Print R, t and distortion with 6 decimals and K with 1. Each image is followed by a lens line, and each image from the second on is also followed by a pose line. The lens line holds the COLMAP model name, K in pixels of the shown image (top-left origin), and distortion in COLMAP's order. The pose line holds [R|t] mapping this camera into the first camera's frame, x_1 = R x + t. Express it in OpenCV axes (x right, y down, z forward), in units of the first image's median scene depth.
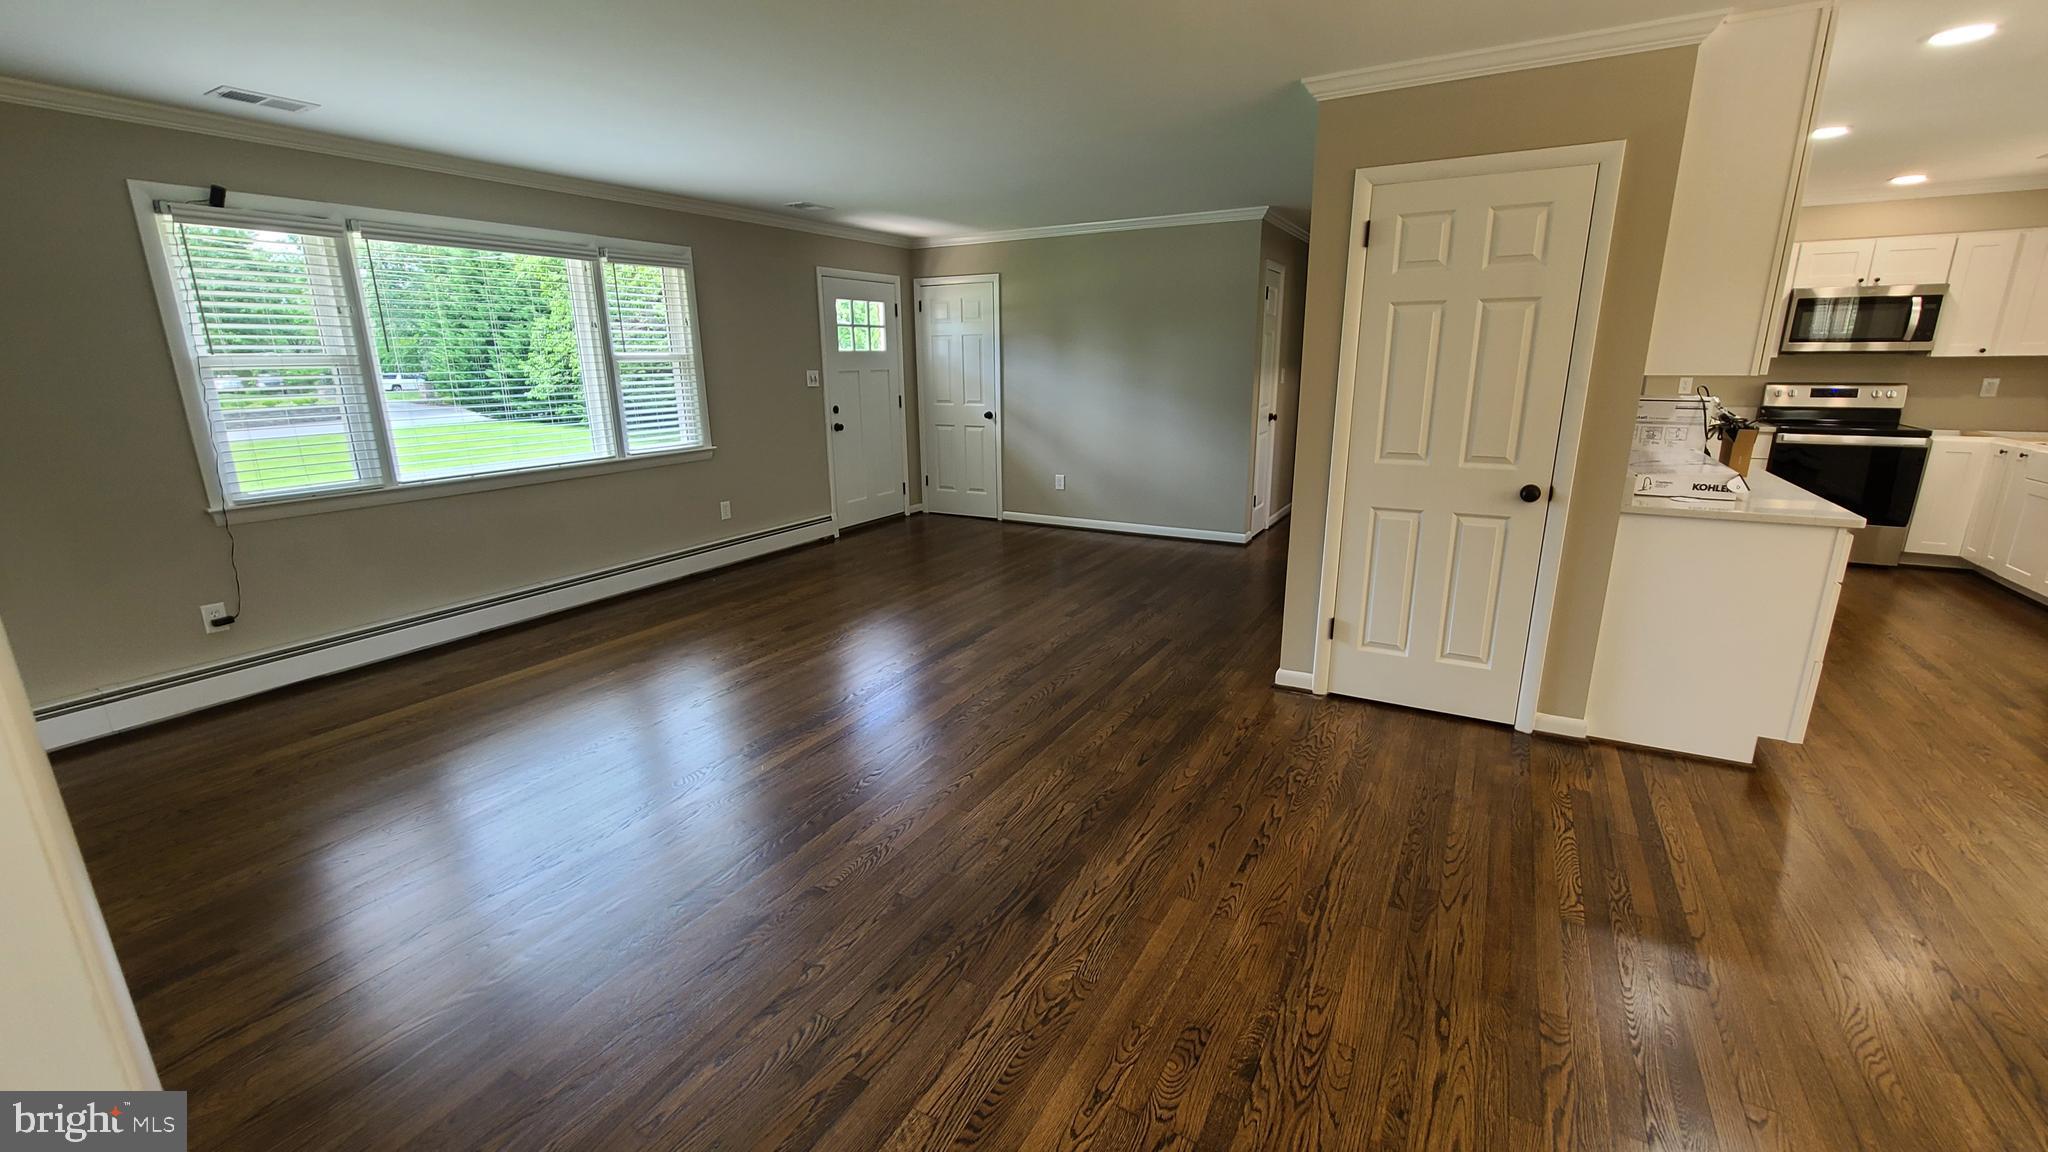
lens RADIAL K [[841.8, 0, 1018.8], [0, 841.8, 575.4], [0, 0, 1]] dist [-0.003053, 0.000014]
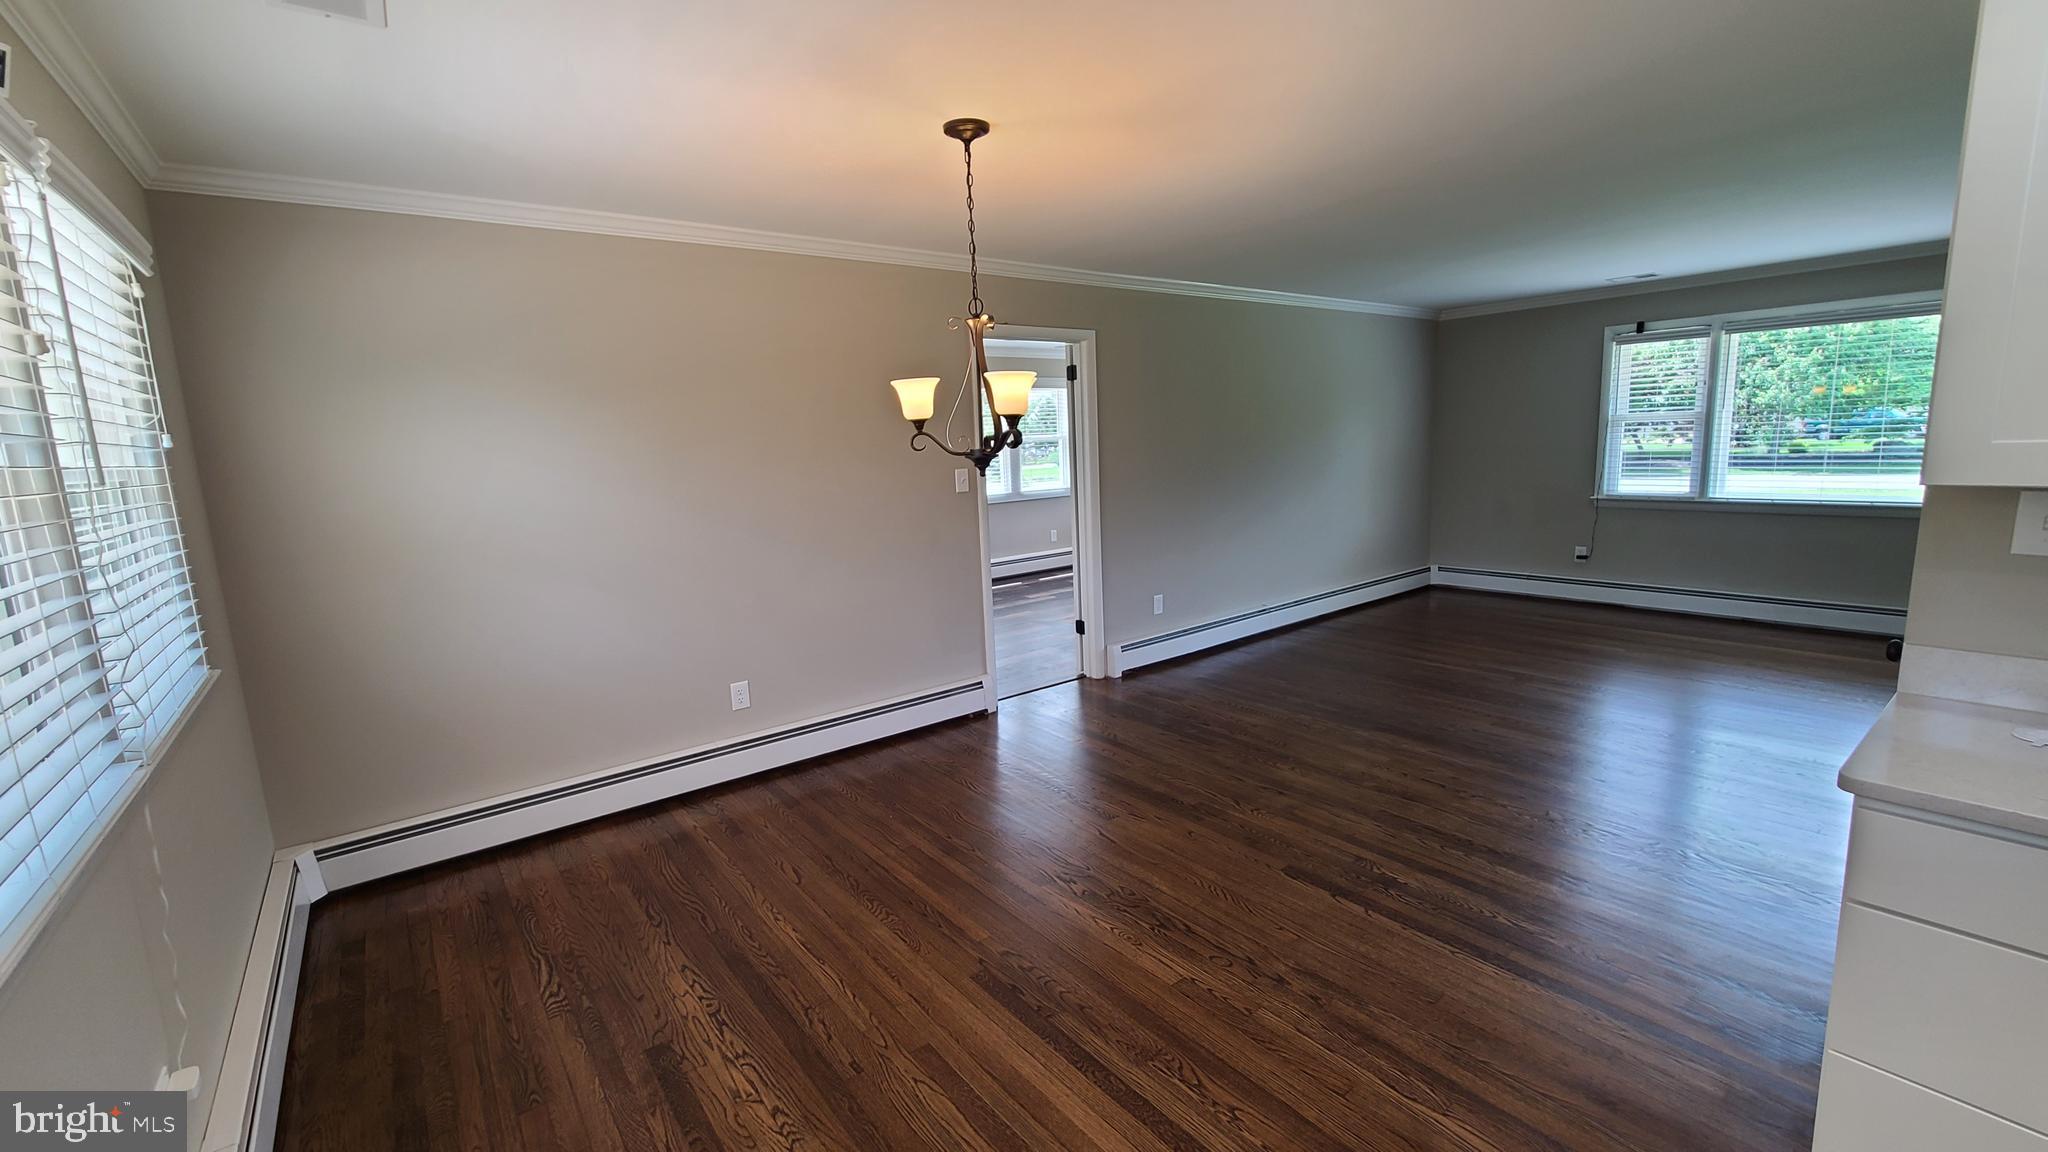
lens RADIAL K [[841.8, 0, 1023.9], [0, 841.8, 574.8], [0, 0, 1]] dist [-0.003053, 0.000014]
pose [[-0.378048, 0.176545, -0.908797, 0.815054], [-0.185973, 0.947156, 0.261359, -0.110703], [0.906914, 0.267818, -0.325238, 0.336655]]
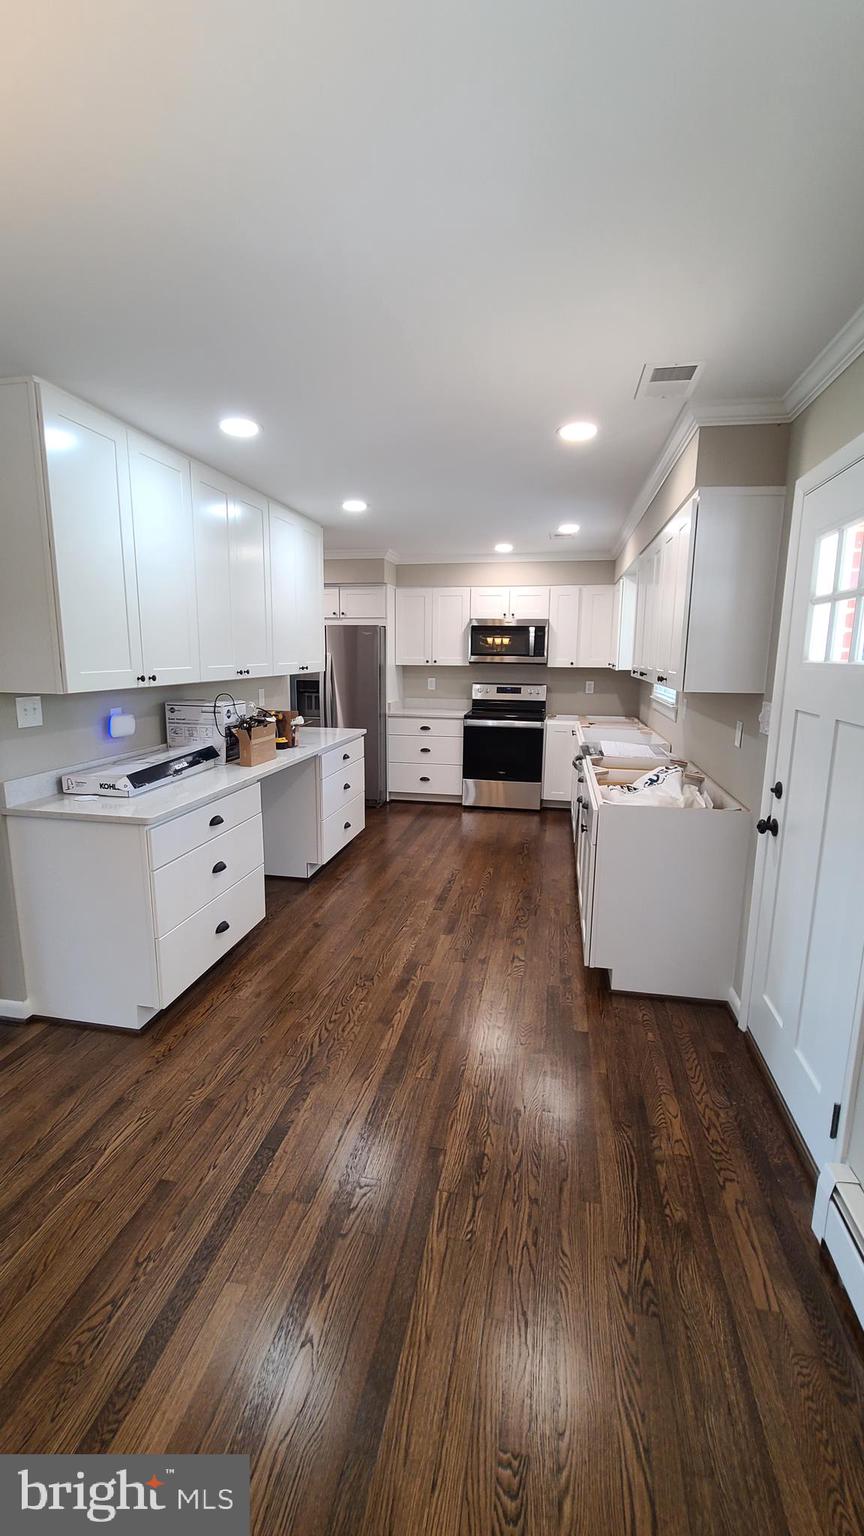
lens RADIAL K [[631.3, 0, 430.7], [0, 631.3, 769.5], [0, 0, 1]] dist [-0.003053, 0.000014]
pose [[0.948803, -0.040310, 0.313286, 0.549662], [0.062047, 0.996285, -0.059721, -0.027389], [-0.309714, 0.076102, 0.947779, 0.024030]]
